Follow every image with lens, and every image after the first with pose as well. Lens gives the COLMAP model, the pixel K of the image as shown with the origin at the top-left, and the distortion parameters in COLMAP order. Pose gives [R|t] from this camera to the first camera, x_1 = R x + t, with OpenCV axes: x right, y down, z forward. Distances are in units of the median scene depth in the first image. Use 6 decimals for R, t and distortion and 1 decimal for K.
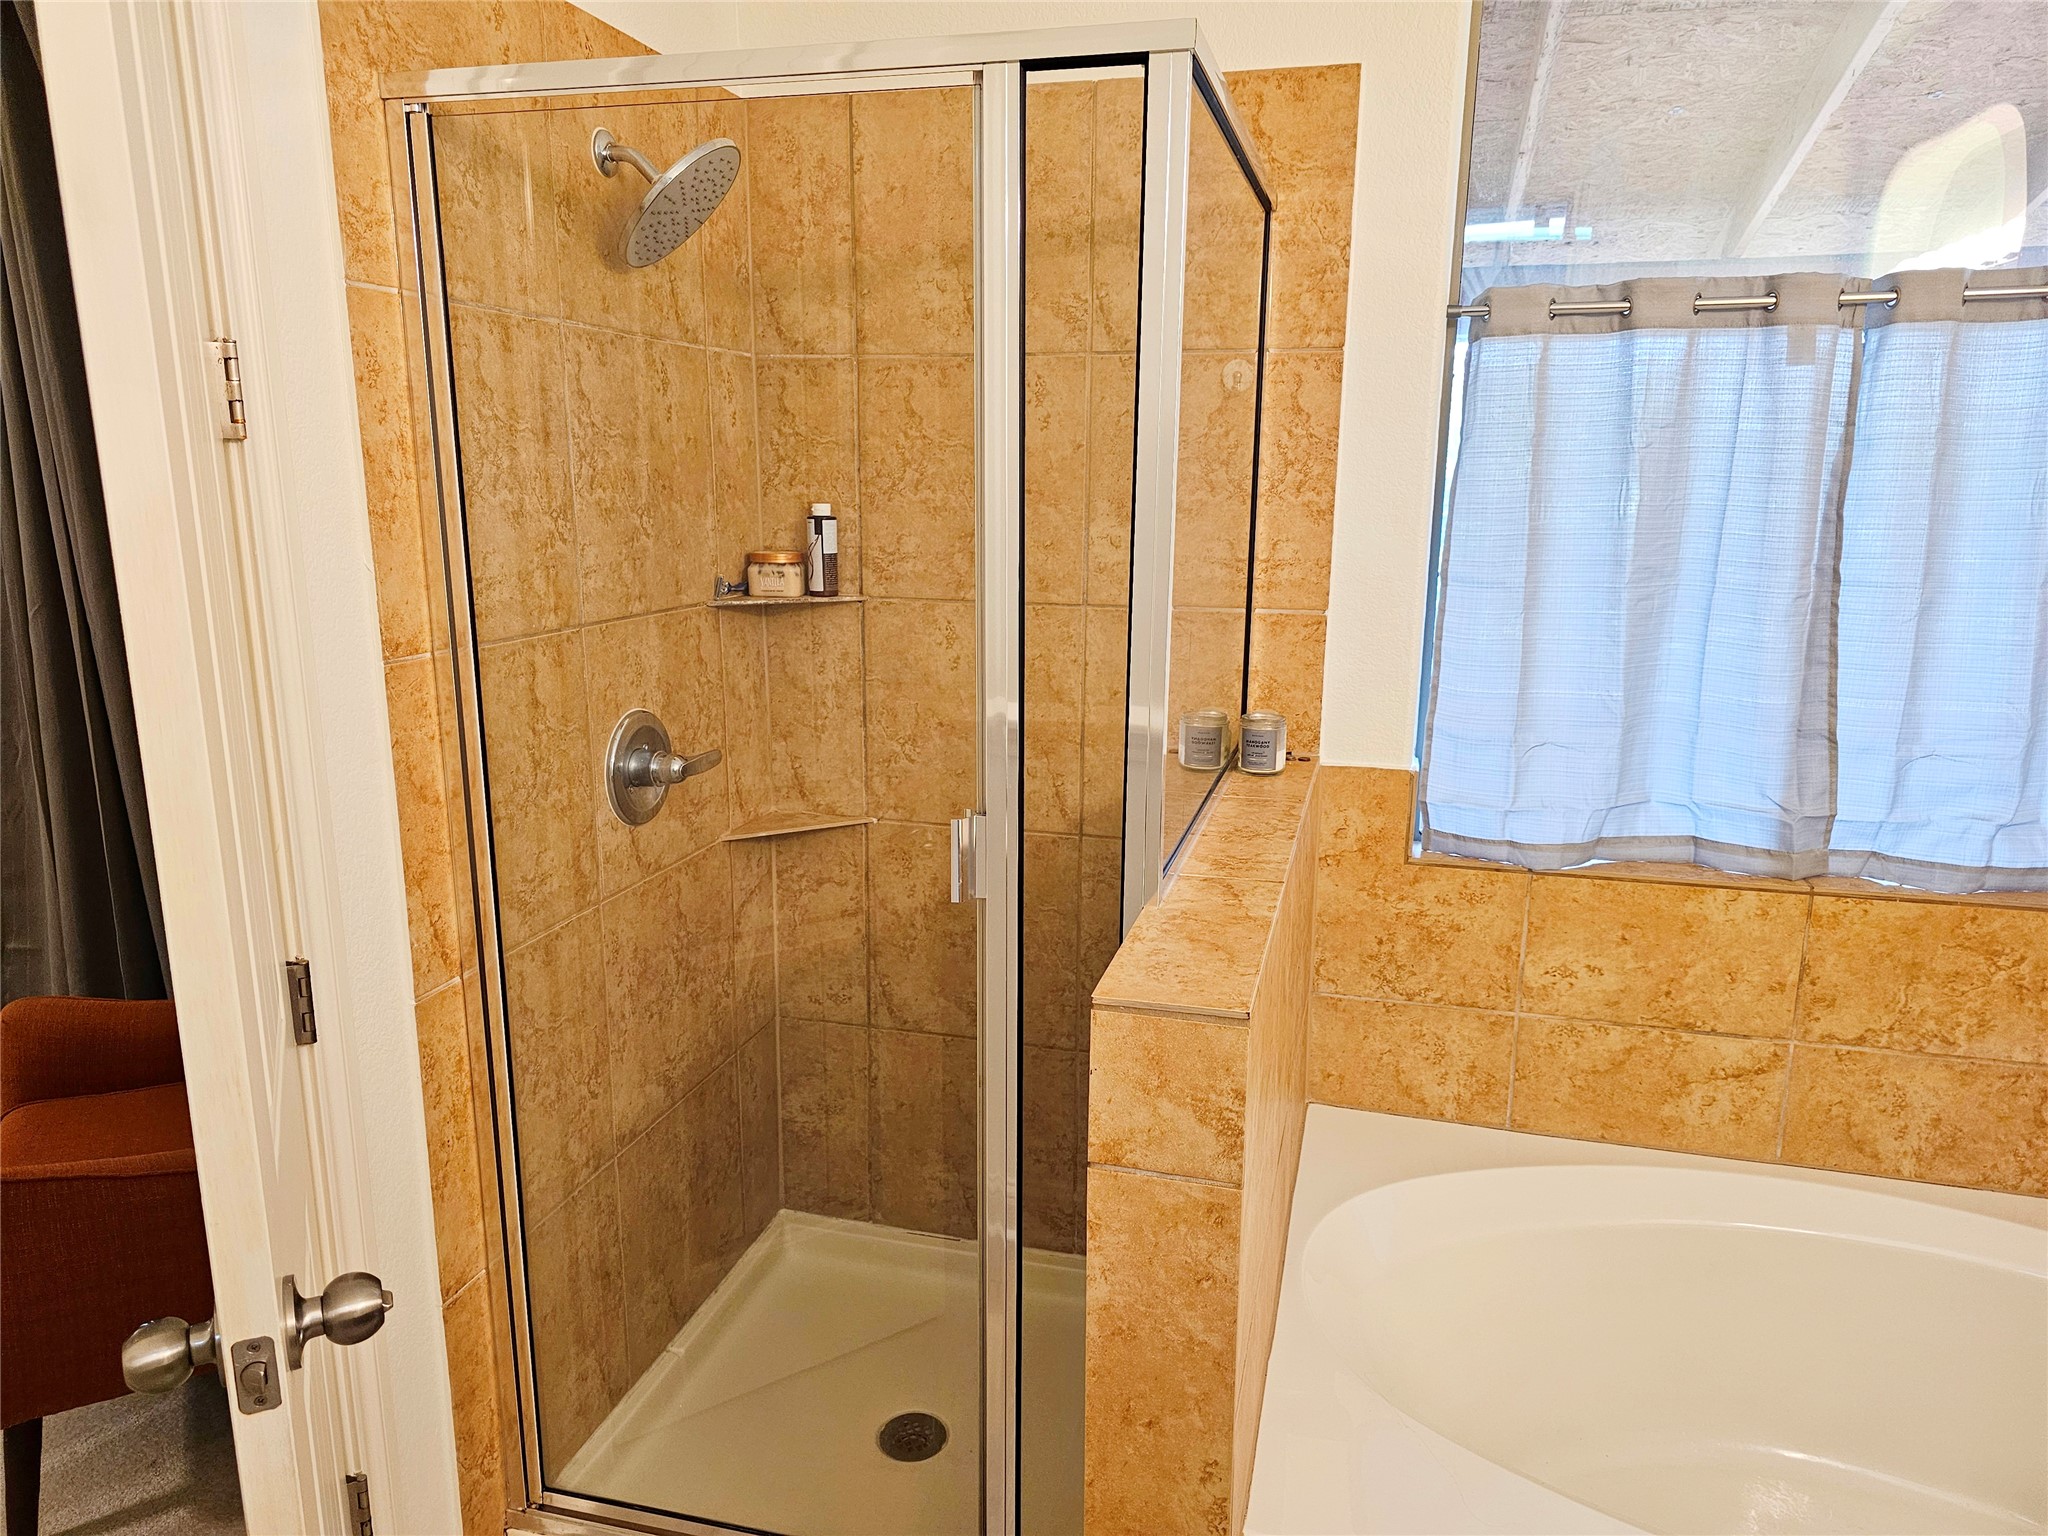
lens RADIAL K [[1397.6, 0, 1021.5], [0, 1397.6, 784.0], [0, 0, 1]] dist [0.046060, -0.032882]
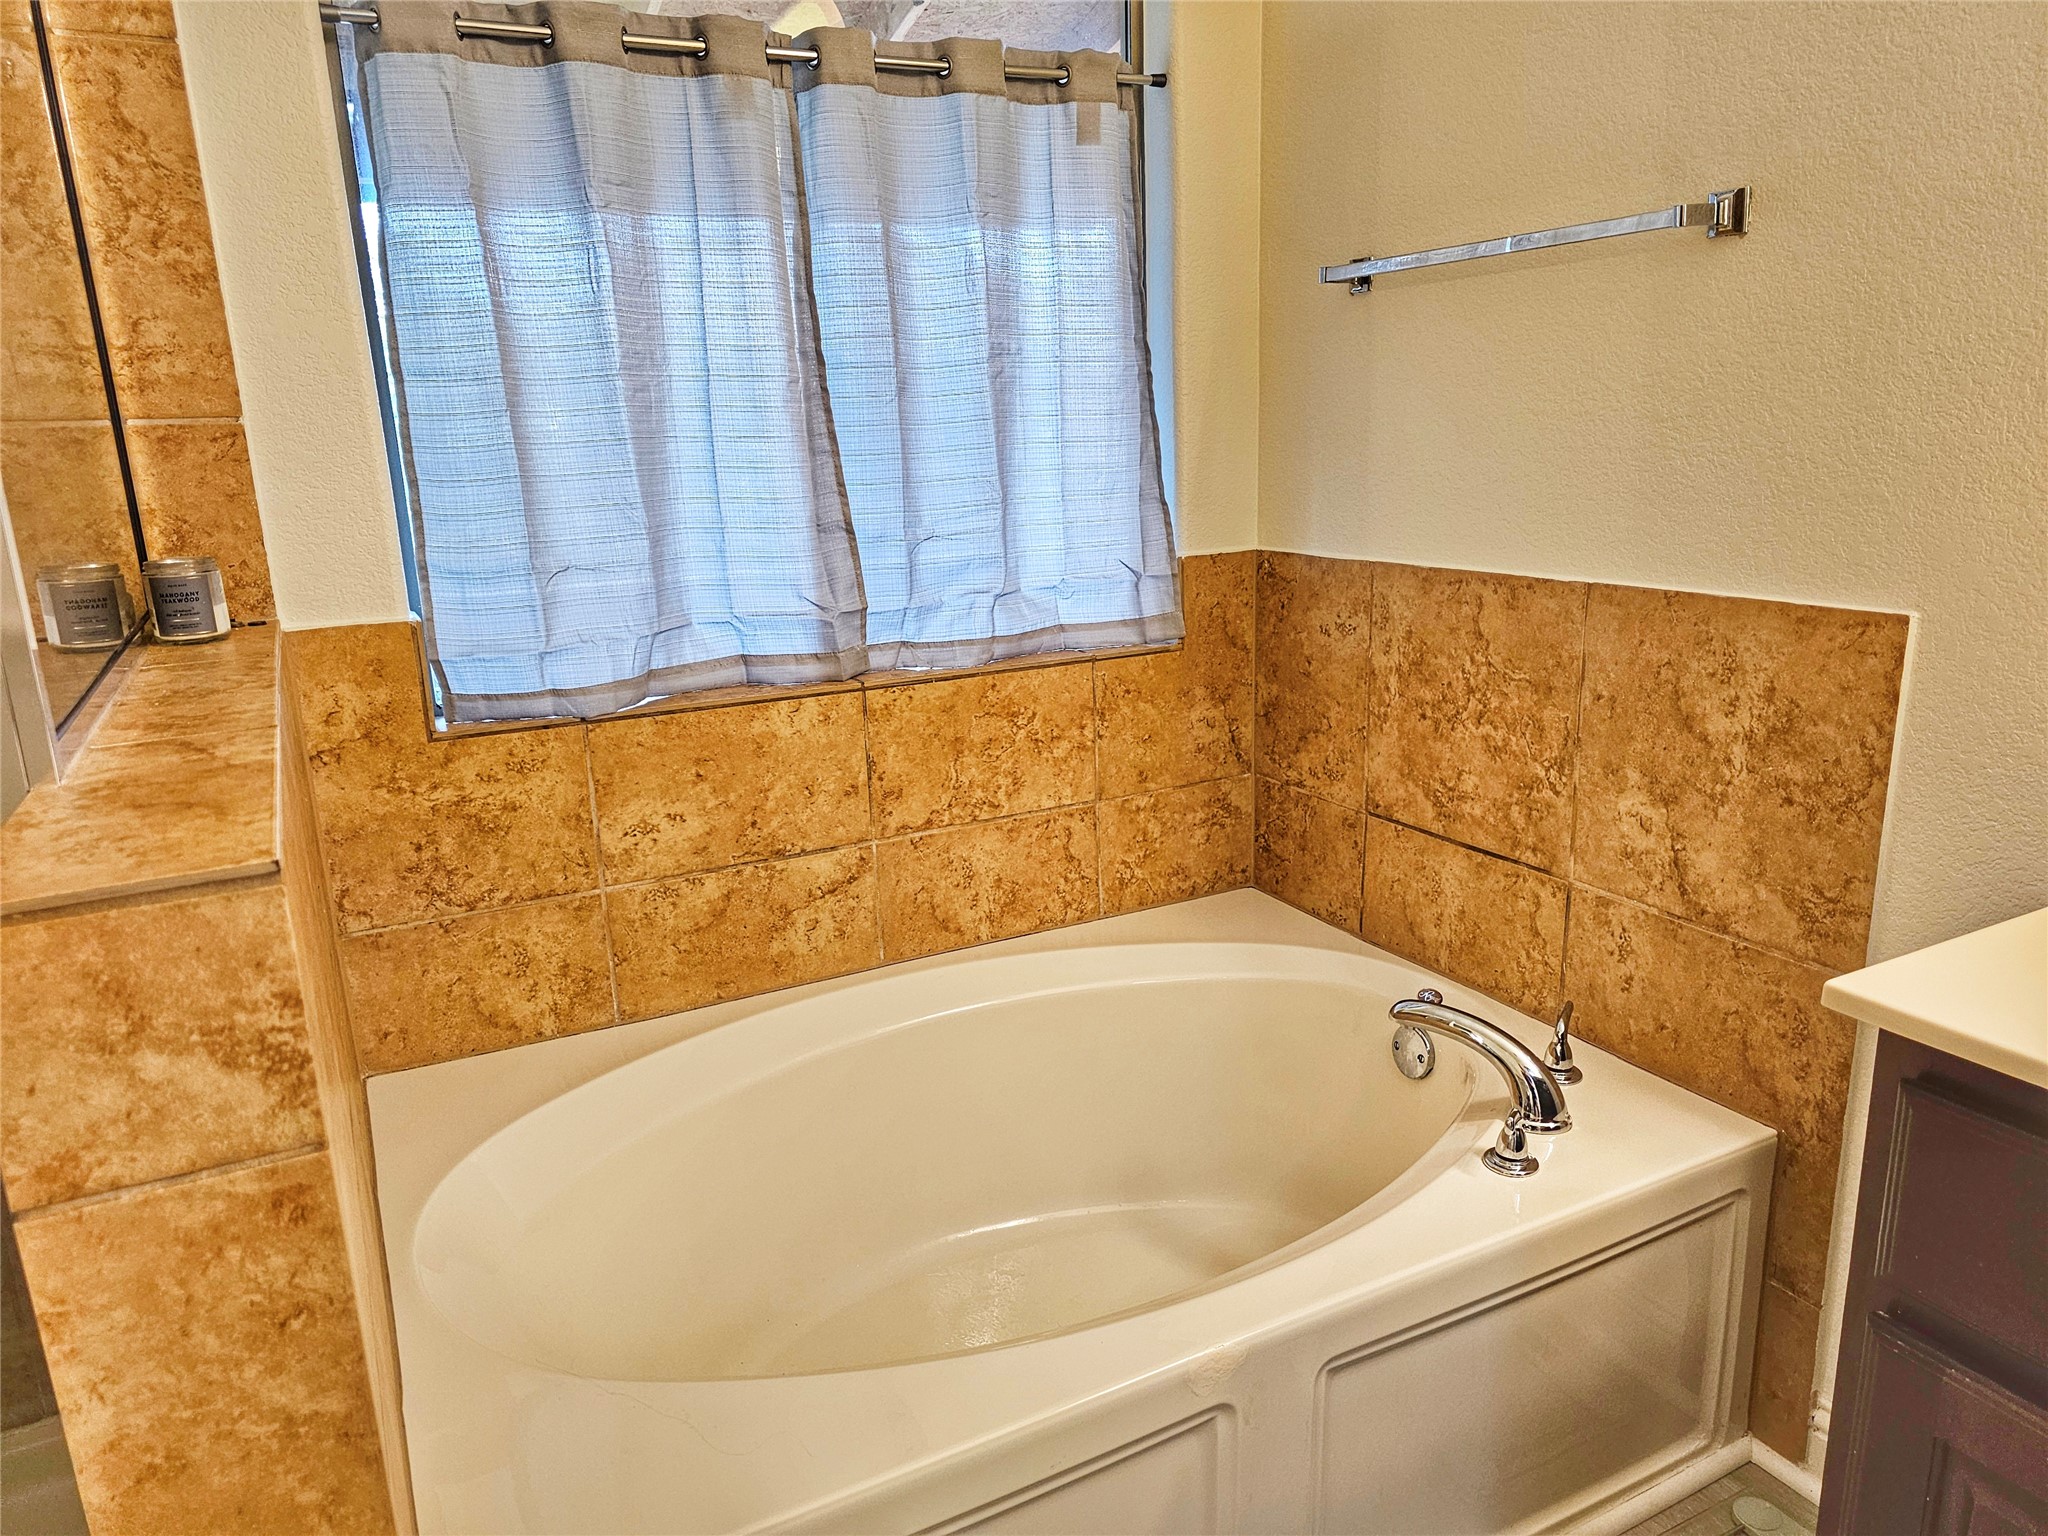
lens RADIAL K [[1397.6, 0, 1064.4], [0, 1397.6, 781.5], [0, 0, 1]] dist [0.046060, -0.032882]
pose [[0.730538, -0.200278, 0.652843, 0.011186], [0.183244, 0.978455, 0.095117, 0.073356], [-0.657827, 0.050143, 0.751498, 0.175155]]
